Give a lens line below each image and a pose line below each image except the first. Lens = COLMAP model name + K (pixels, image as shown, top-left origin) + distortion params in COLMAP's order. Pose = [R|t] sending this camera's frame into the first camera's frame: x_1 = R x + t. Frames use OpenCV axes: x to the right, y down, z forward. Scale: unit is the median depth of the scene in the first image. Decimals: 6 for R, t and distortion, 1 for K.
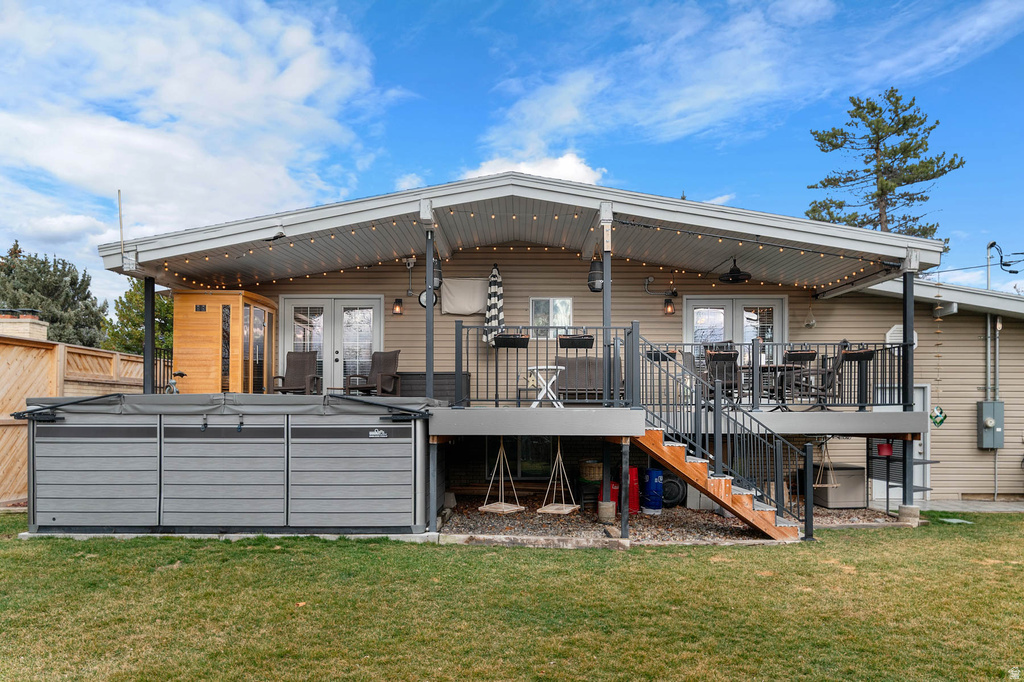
lens RADIAL K [[709.3, 0, 527.8], [0, 709.3, 408.8], [0, 0, 1]] dist [-0.001624, -0.001266]
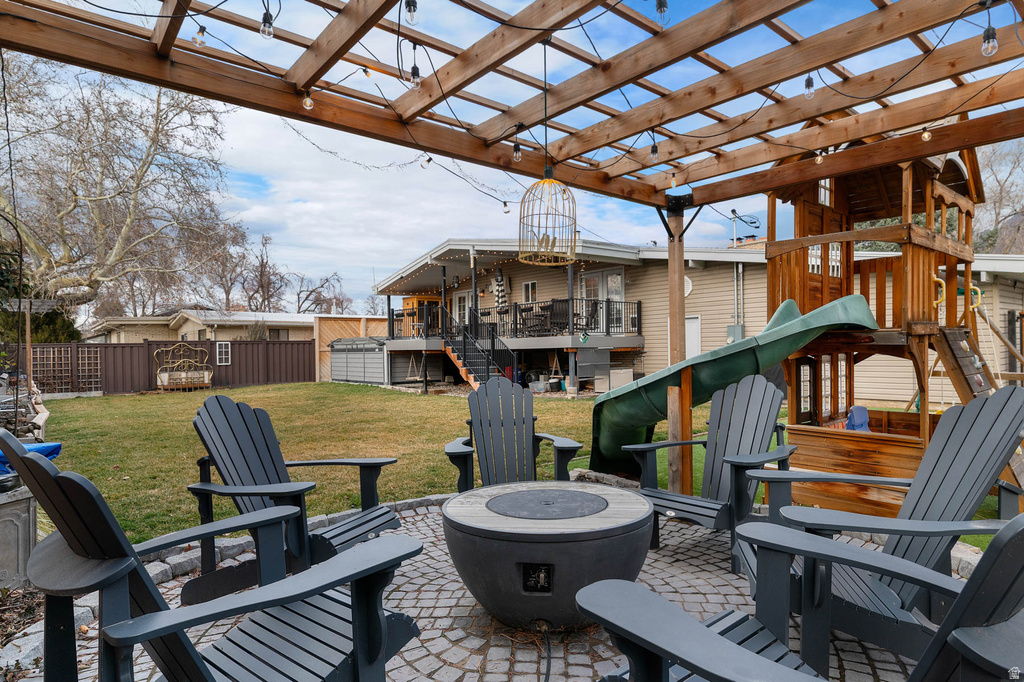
lens RADIAL K [[561.0, 0, 512.0], [0, 561.0, 341.0], [0, 0, 1]] dist [-0.000158, -0.000004]
pose [[0.623148, -0.019244, -0.781867, 1.898354], [0.021482, 0.999741, -0.007486, 0.026862], [0.781808, -0.012131, 0.623401, 0.007309]]
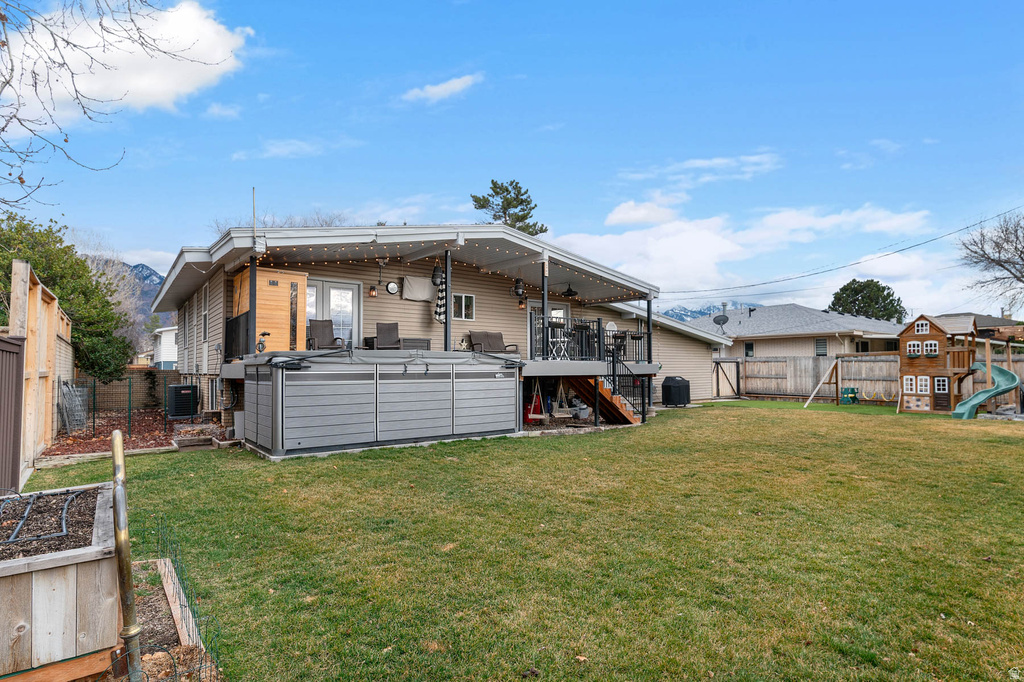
lens RADIAL K [[519.8, 0, 511.5], [0, 519.8, 359.5], [0, 0, 1]] dist [0.000775, 0.000044]
pose [[0.793016, 0.006551, 0.609165, -0.942570], [0.001791, 0.999913, -0.013084, 0.012827], [-0.609198, 0.011467, 0.792935, -0.009244]]
